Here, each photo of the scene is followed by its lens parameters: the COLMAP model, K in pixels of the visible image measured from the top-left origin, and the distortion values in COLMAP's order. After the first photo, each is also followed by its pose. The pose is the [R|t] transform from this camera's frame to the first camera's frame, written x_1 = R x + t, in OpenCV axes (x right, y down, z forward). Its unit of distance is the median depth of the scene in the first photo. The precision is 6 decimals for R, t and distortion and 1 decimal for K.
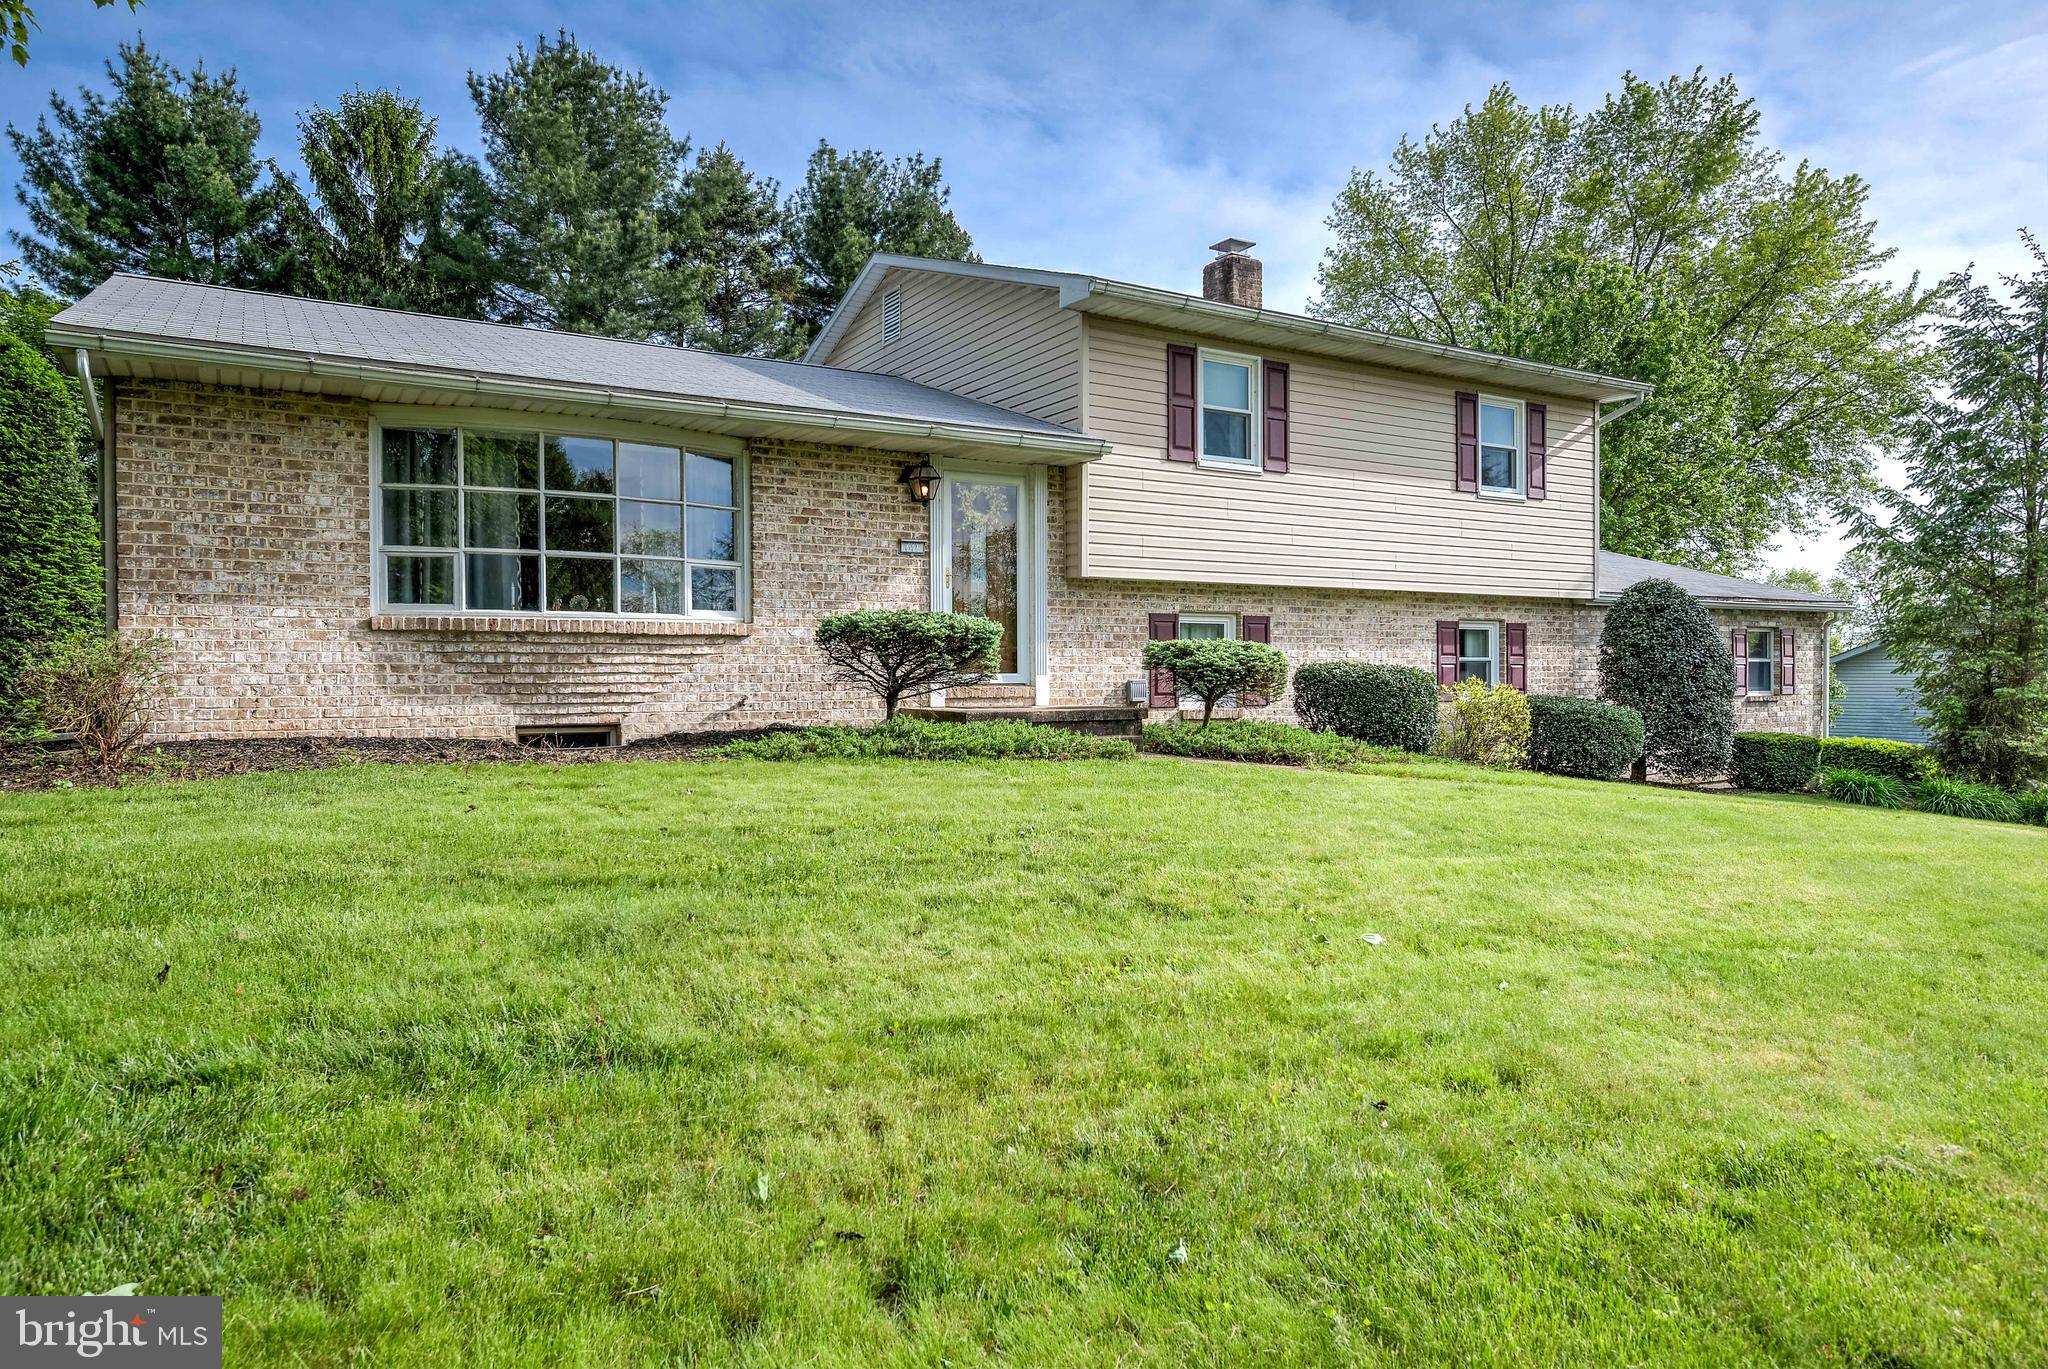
lens RADIAL K [[1294.9, 0, 1024.0], [0, 1294.9, 684.5], [0, 0, 1]] dist [0.016460, -0.000236]
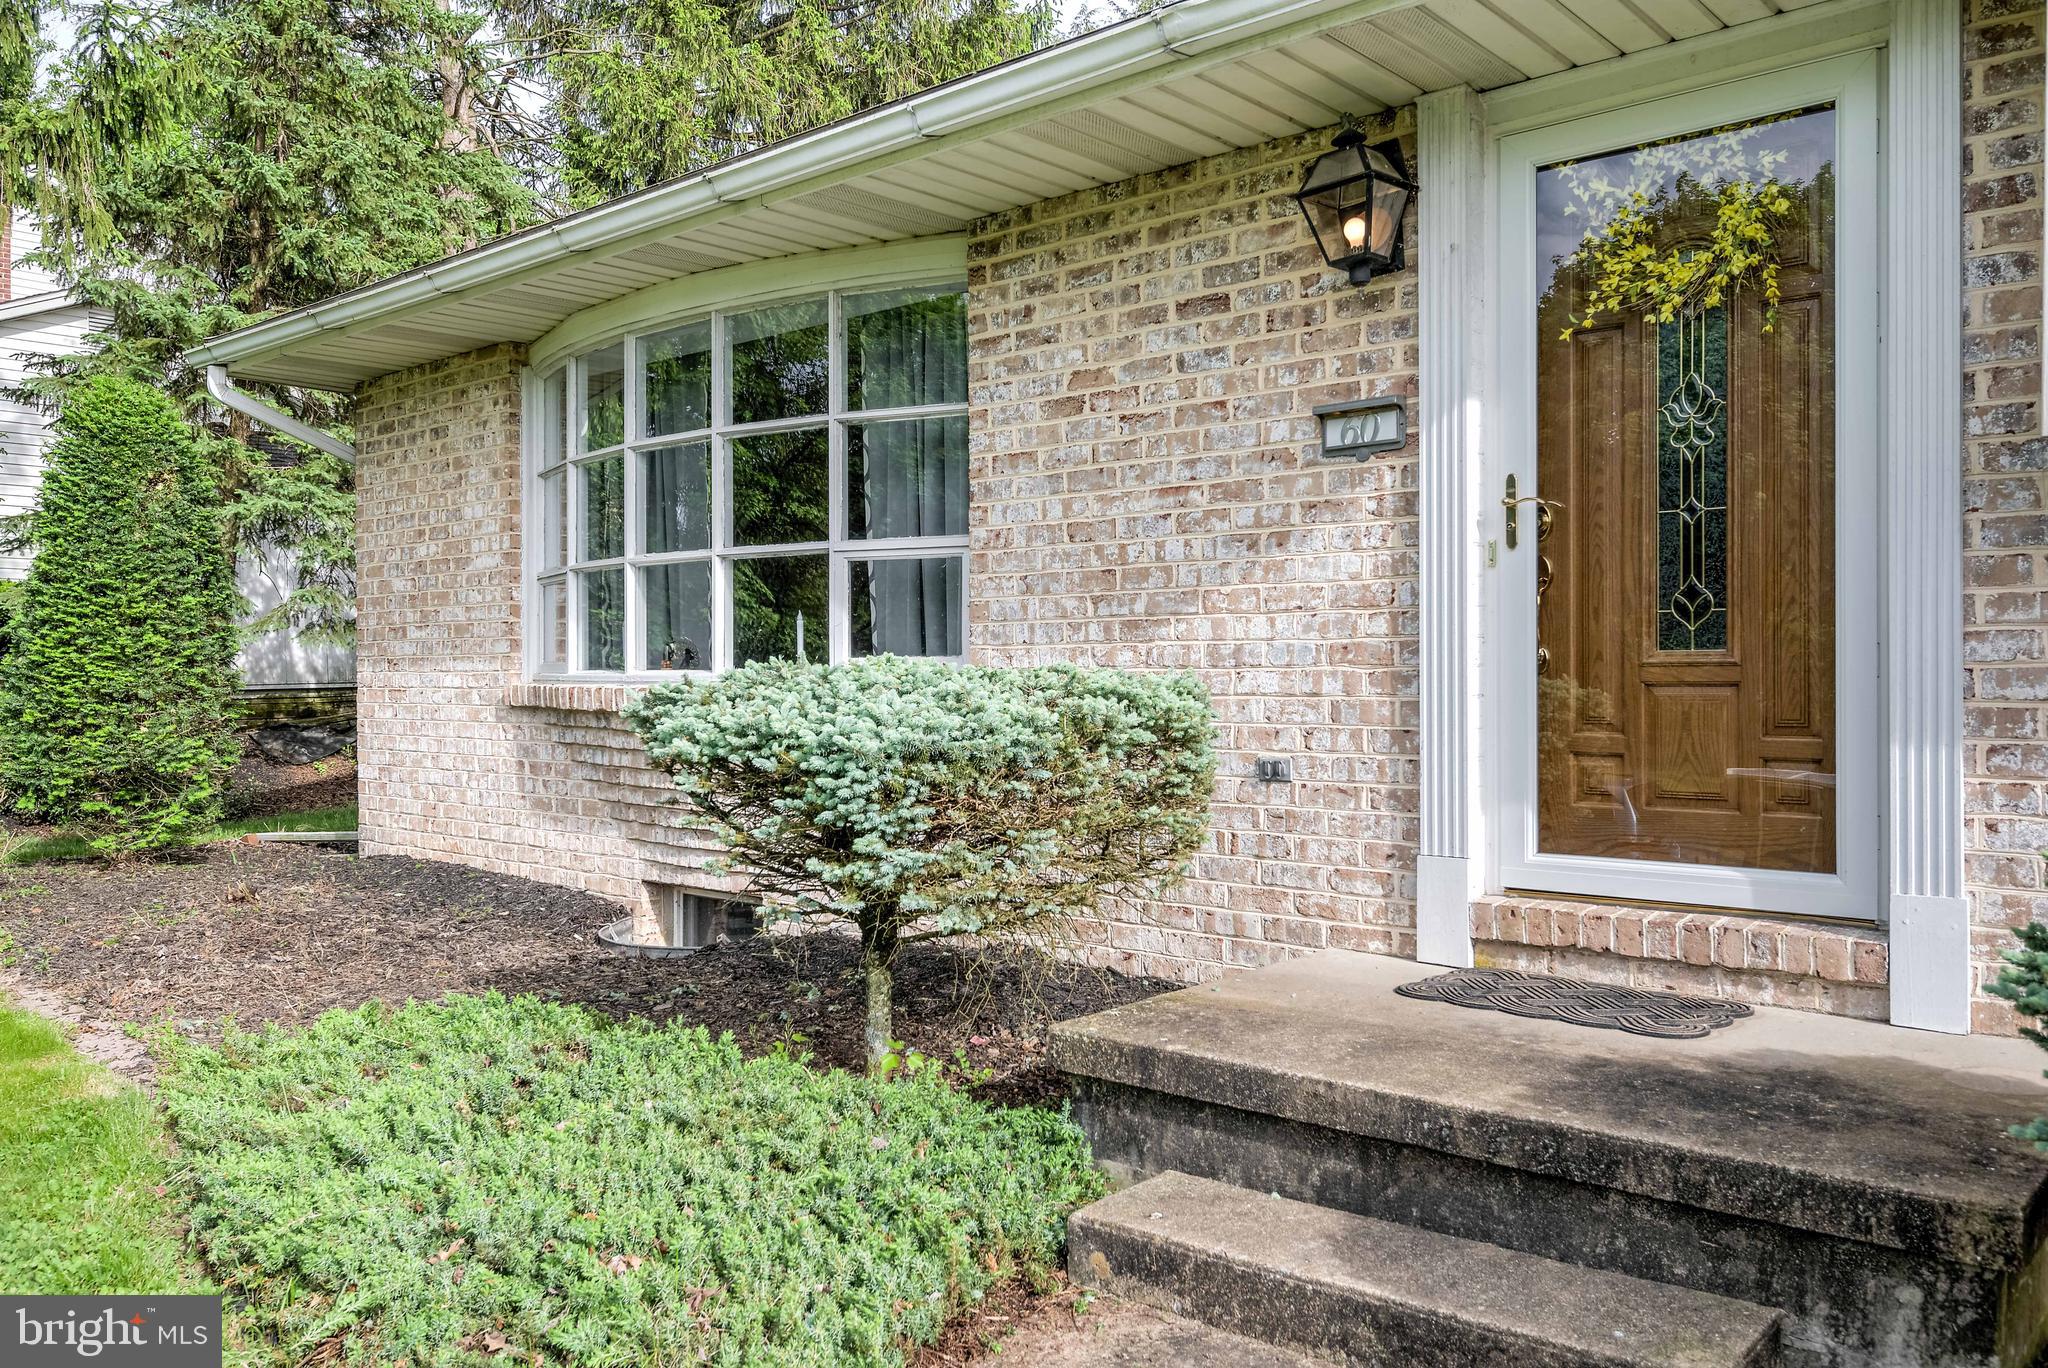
lens RADIAL K [[1571.3, 0, 1024.0], [0, 1571.3, 684.0], [0, 0, 1]] dist [0.006389, 0.001307]
pose [[0.298070, 0.015867, -0.954412, 0.251712], [0.004235, 0.999830, 0.017944, -0.054044], [0.954535, -0.009391, 0.297952, 0.835174]]
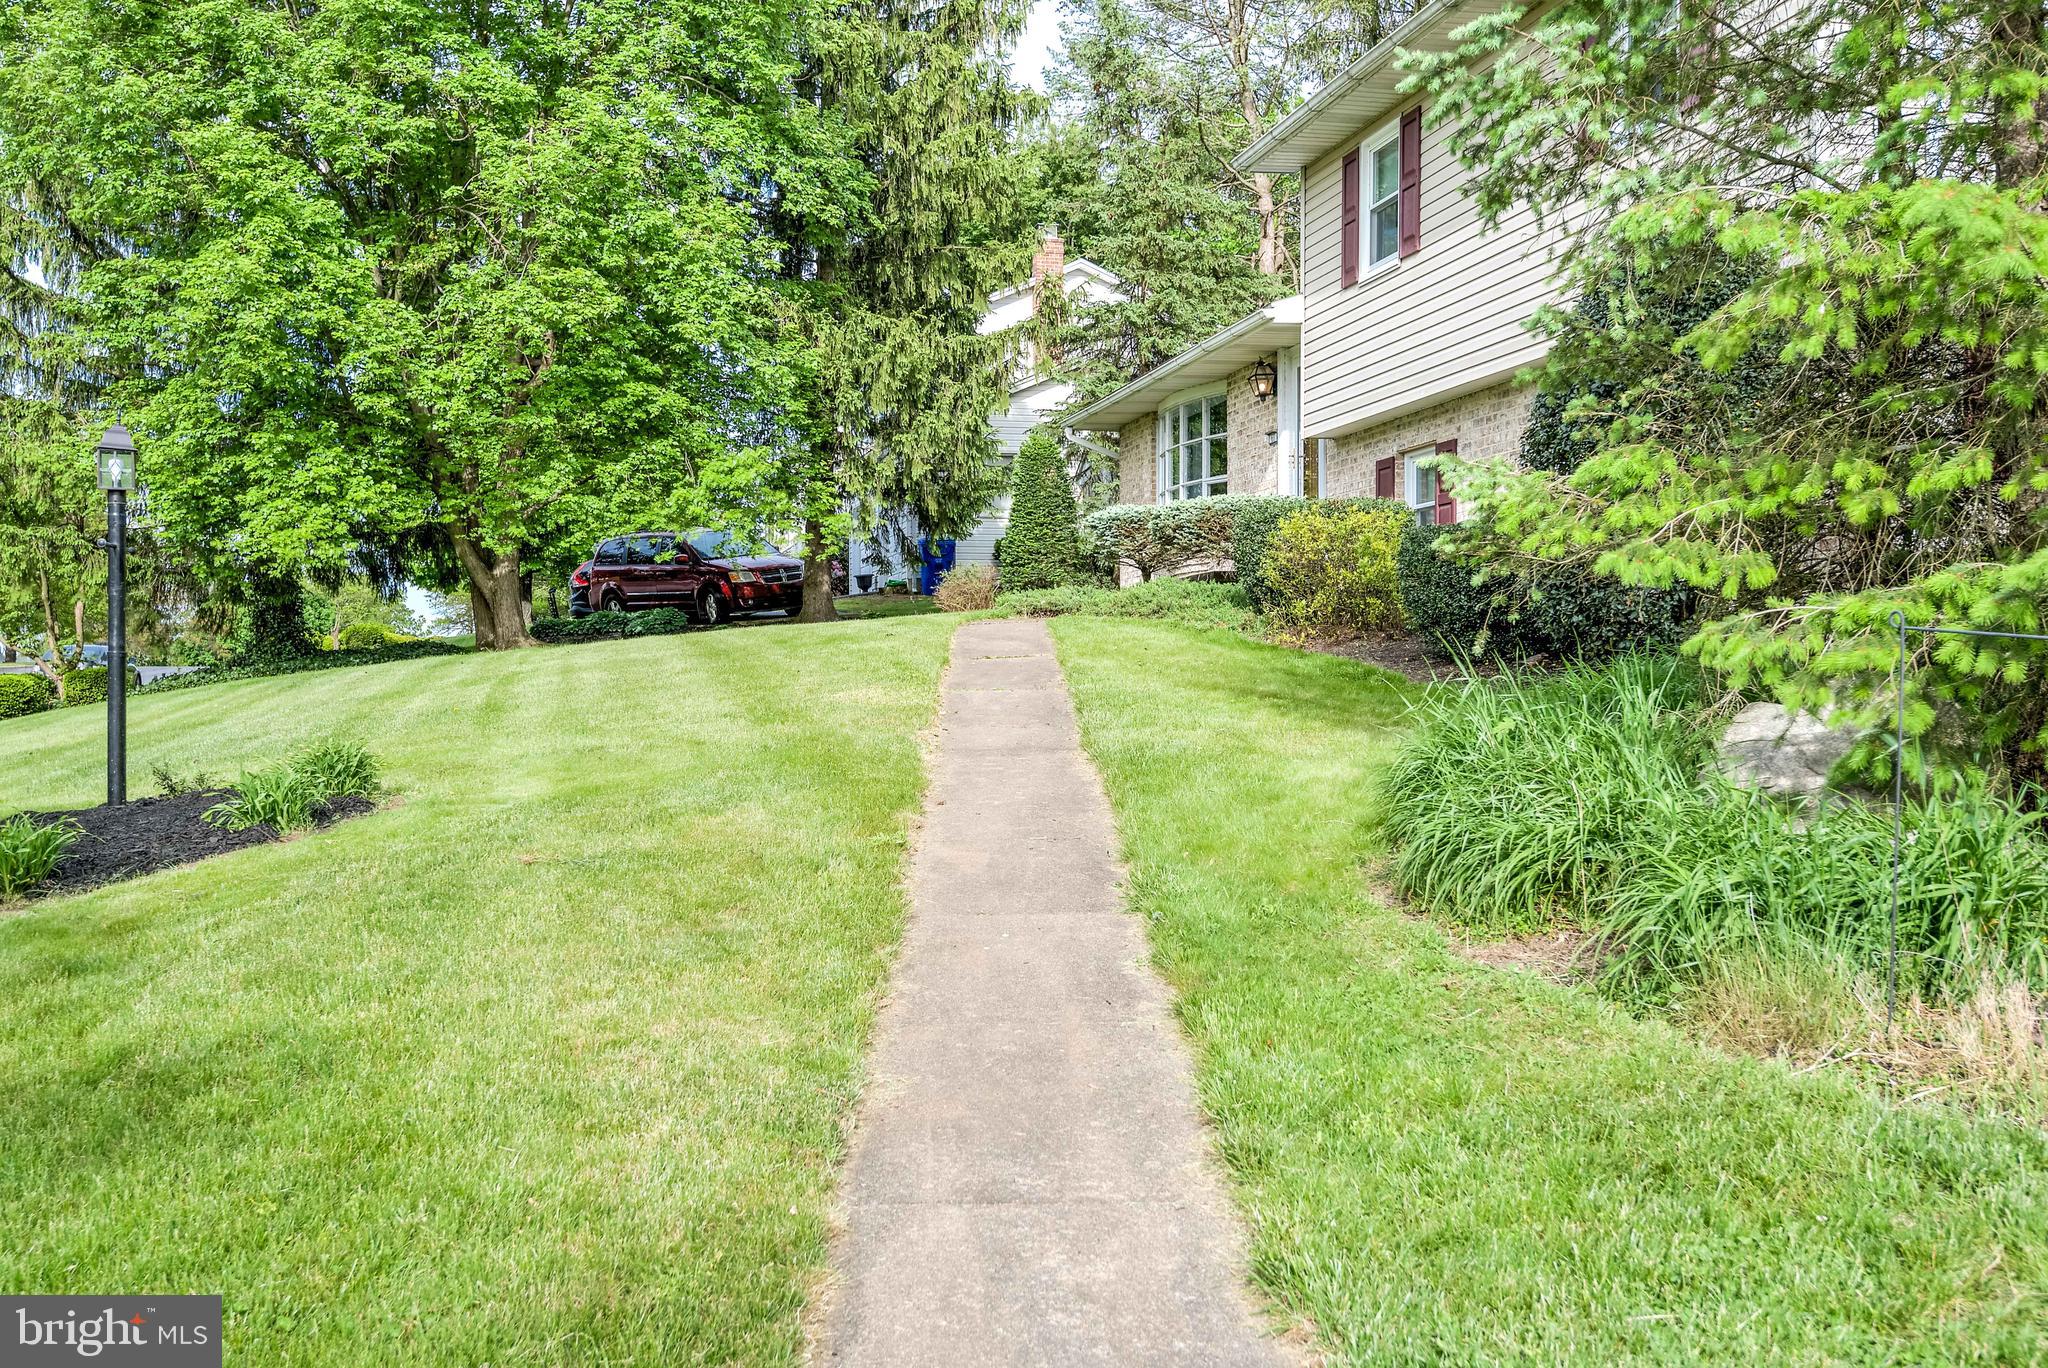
lens RADIAL K [[2035.7, 0, 1024.0], [0, 2035.7, 684.0], [0, 0, 1]] dist [-0.004524, -0.002146]
pose [[-0.326193, 0.010204, -0.945248, 1.690687], [0.015376, 0.999867, 0.005488, 0.096005], [0.945178, -0.012744, -0.326306, 1.404138]]
